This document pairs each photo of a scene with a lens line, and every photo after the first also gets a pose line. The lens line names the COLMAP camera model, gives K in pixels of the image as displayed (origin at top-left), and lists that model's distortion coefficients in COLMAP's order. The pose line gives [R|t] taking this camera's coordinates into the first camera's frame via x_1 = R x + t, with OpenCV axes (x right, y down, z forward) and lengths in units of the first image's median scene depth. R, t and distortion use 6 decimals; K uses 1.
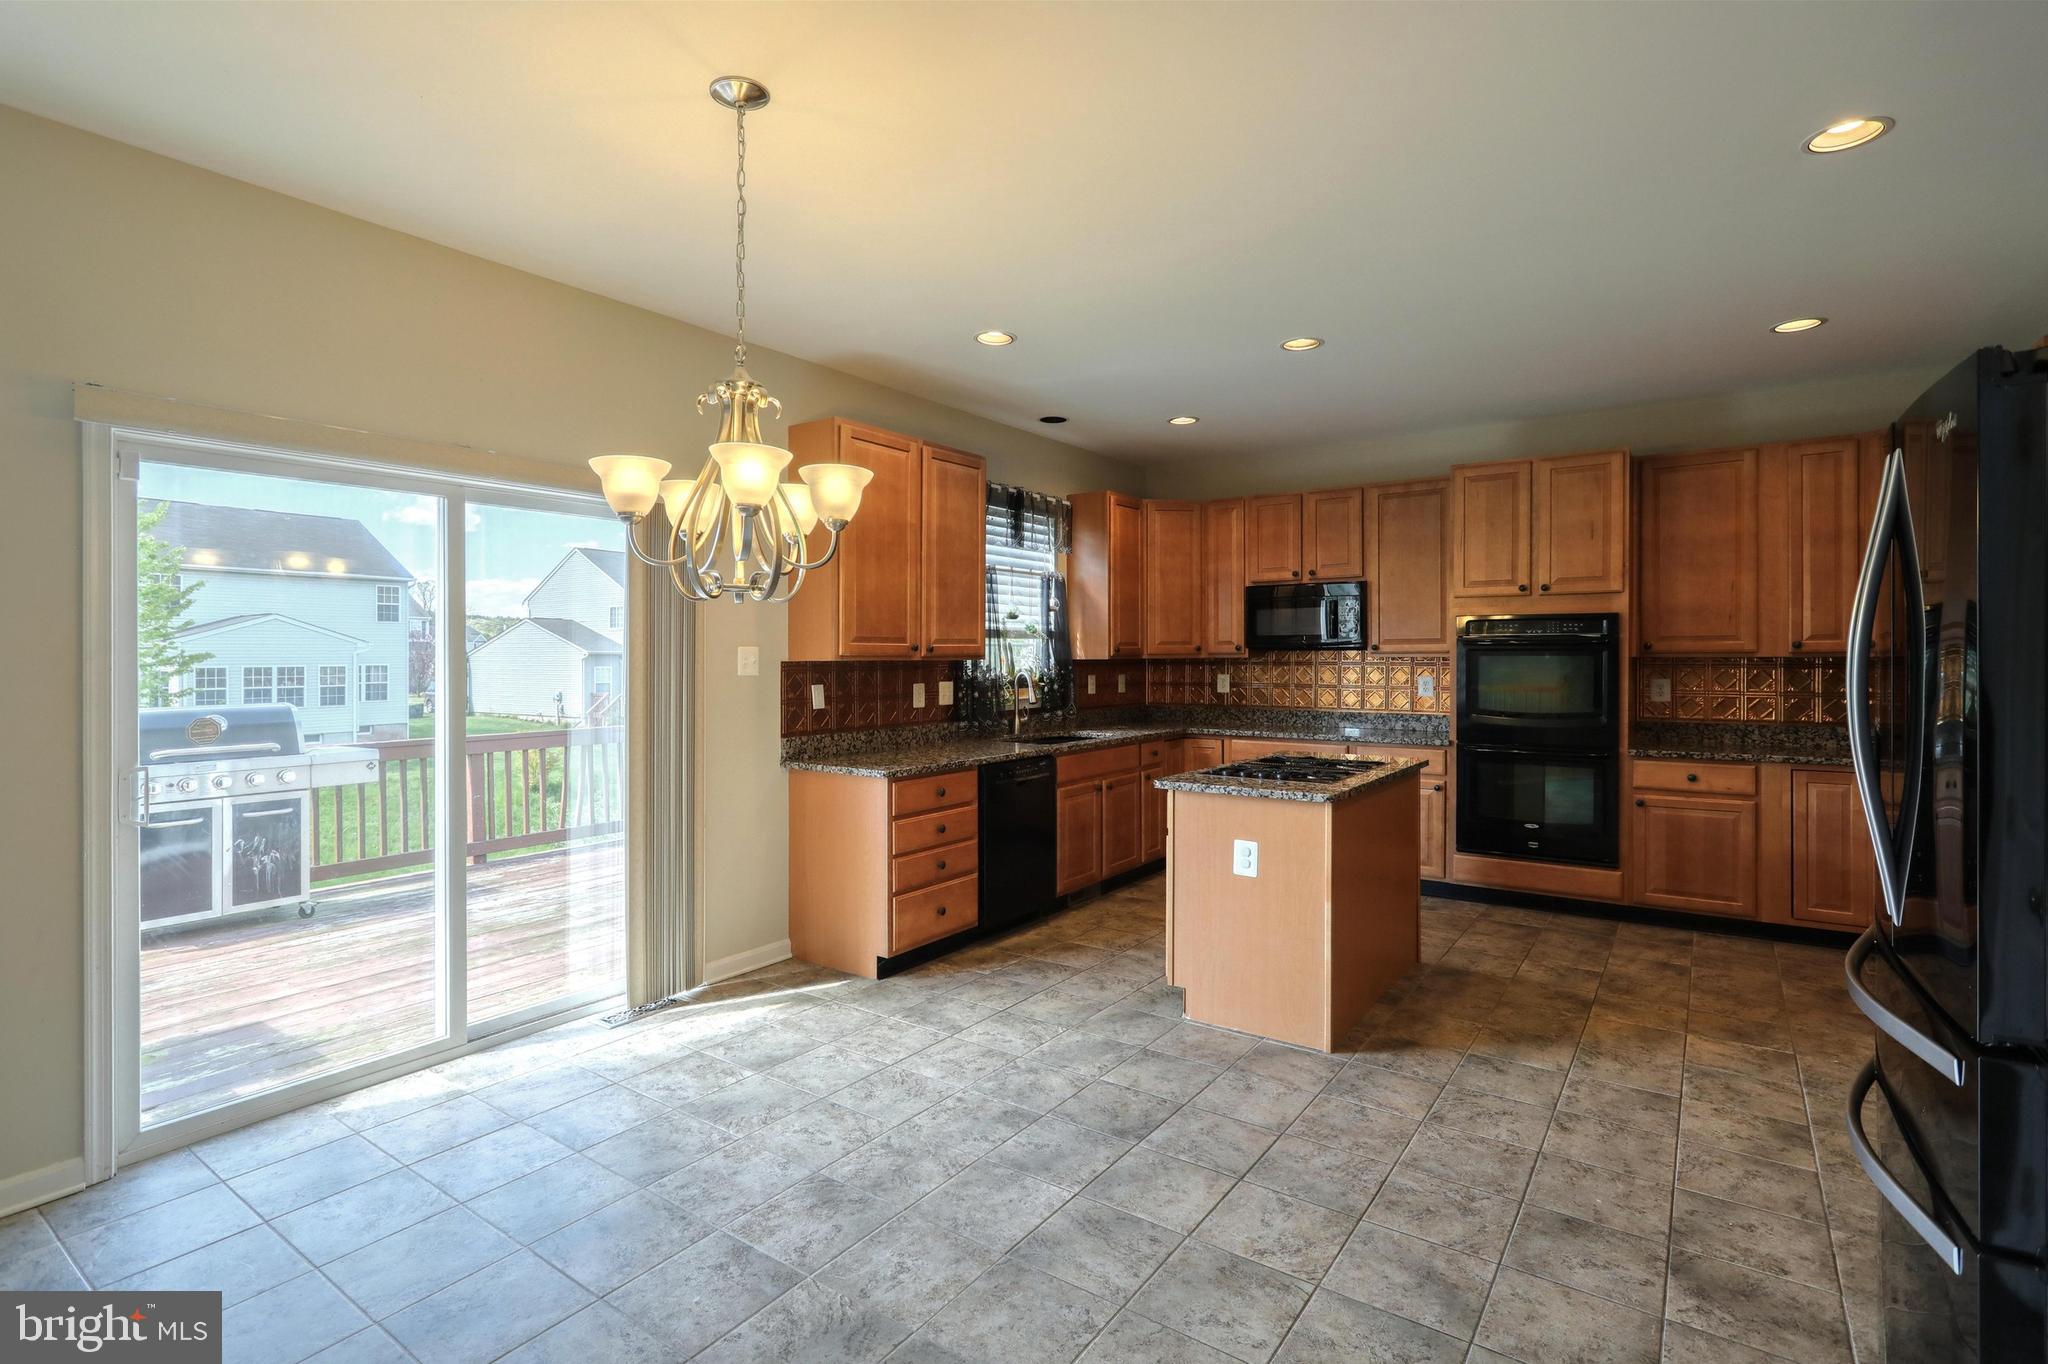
lens RADIAL K [[974.0, 0, 1011.2], [0, 974.0, 656.5], [0, 0, 1]] dist [0.001457, 0.000419]
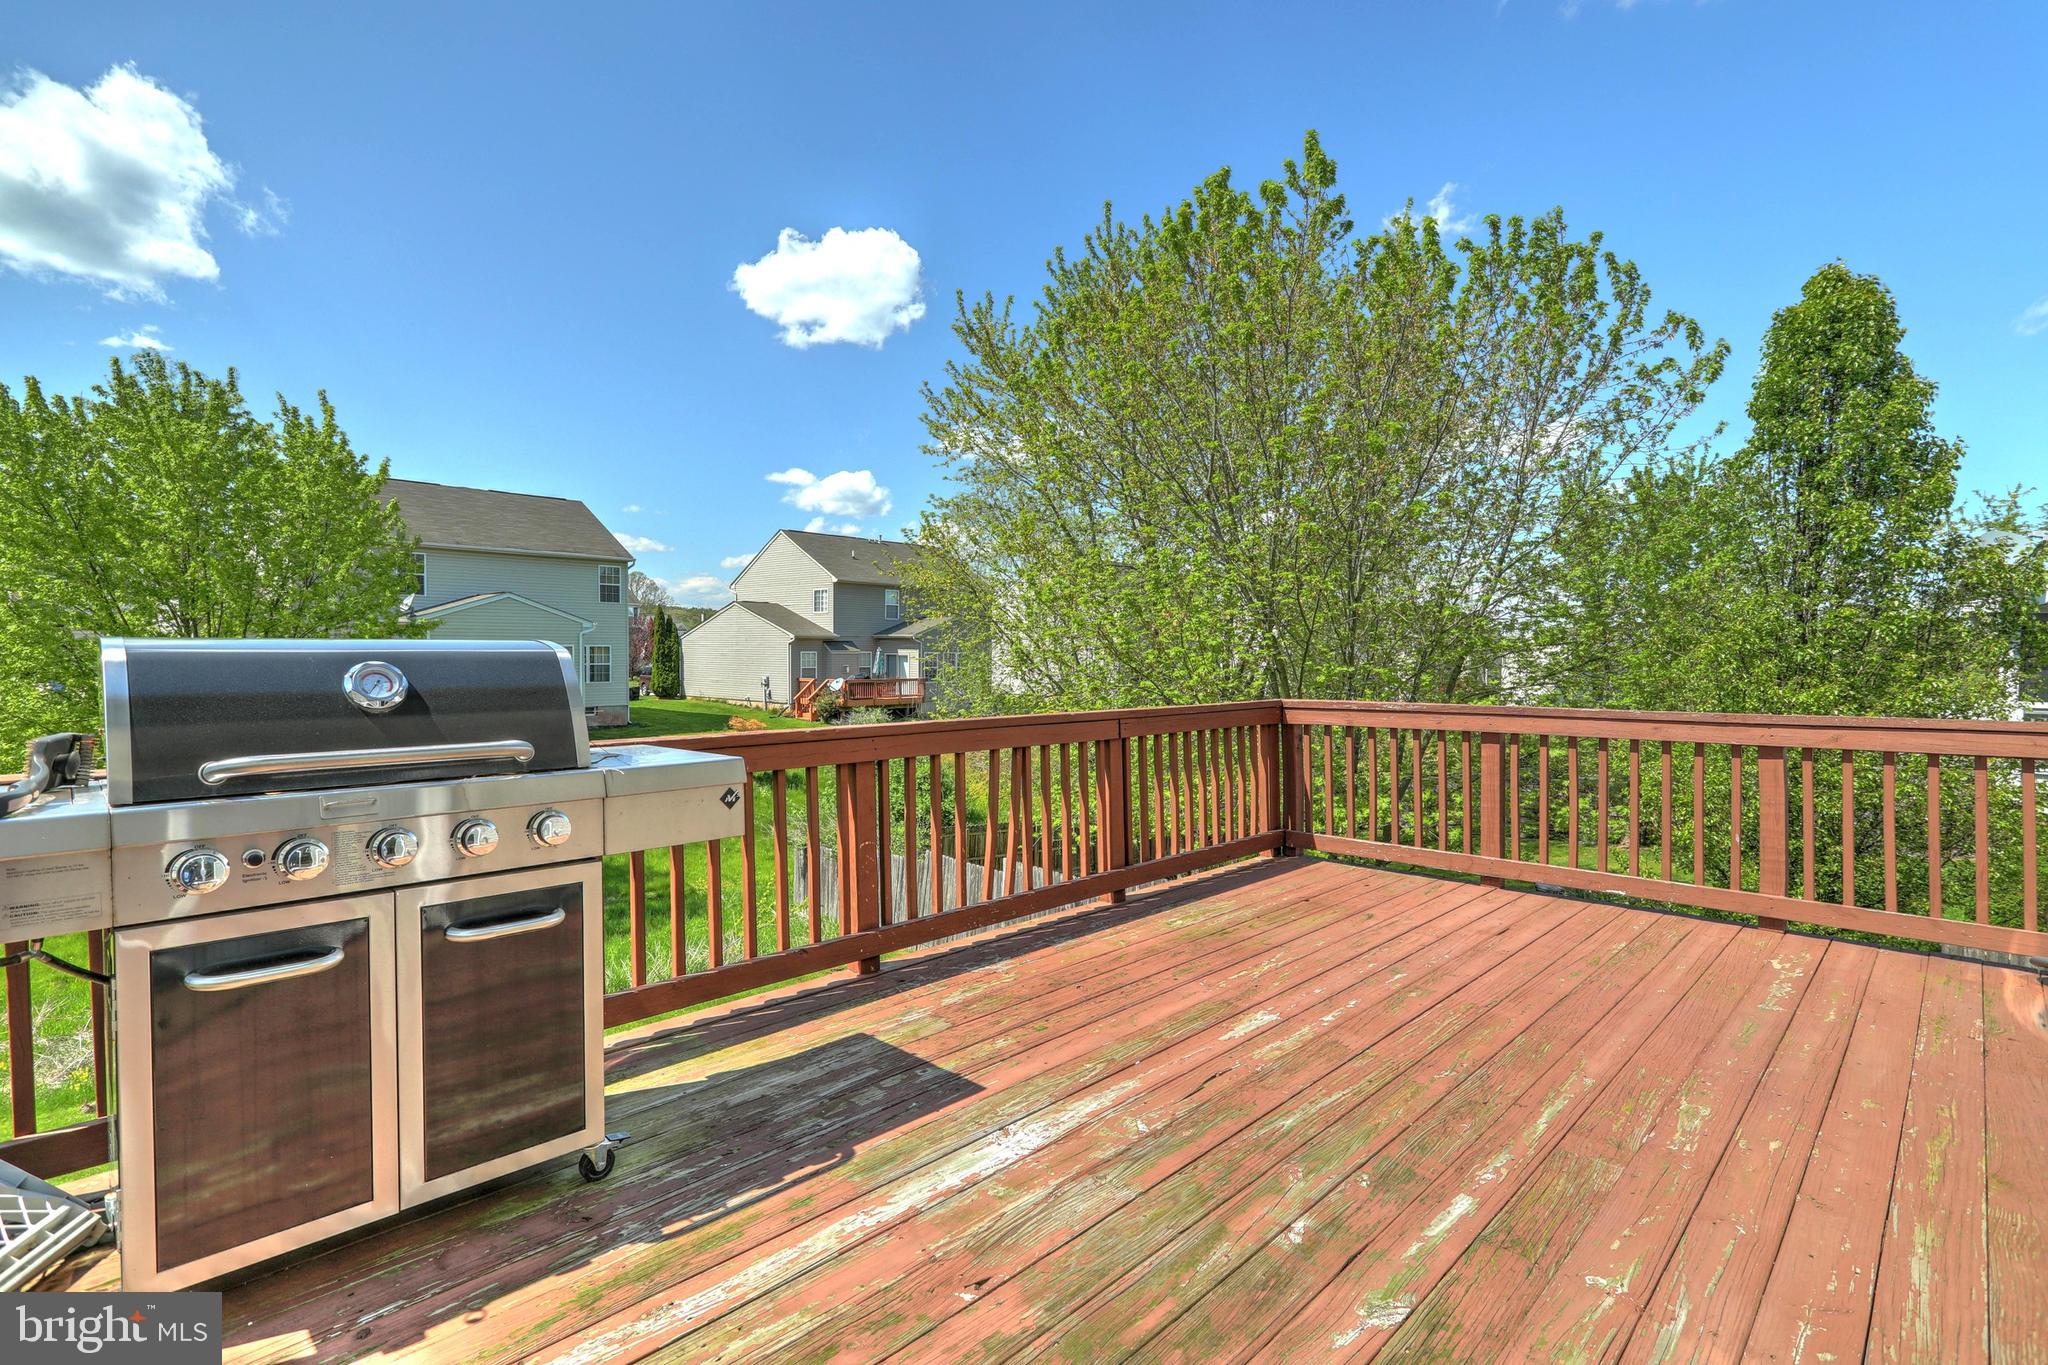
lens RADIAL K [[968.4, 0, 1026.1], [0, 968.4, 680.5], [0, 0, 1]] dist [-0.000782, 0.000067]
pose [[0.988173, 0.016030, -0.152506, -0.470271], [-0.011211, 0.999412, 0.032409, 0.047172], [0.152936, -0.030316, 0.987771, 0.613750]]
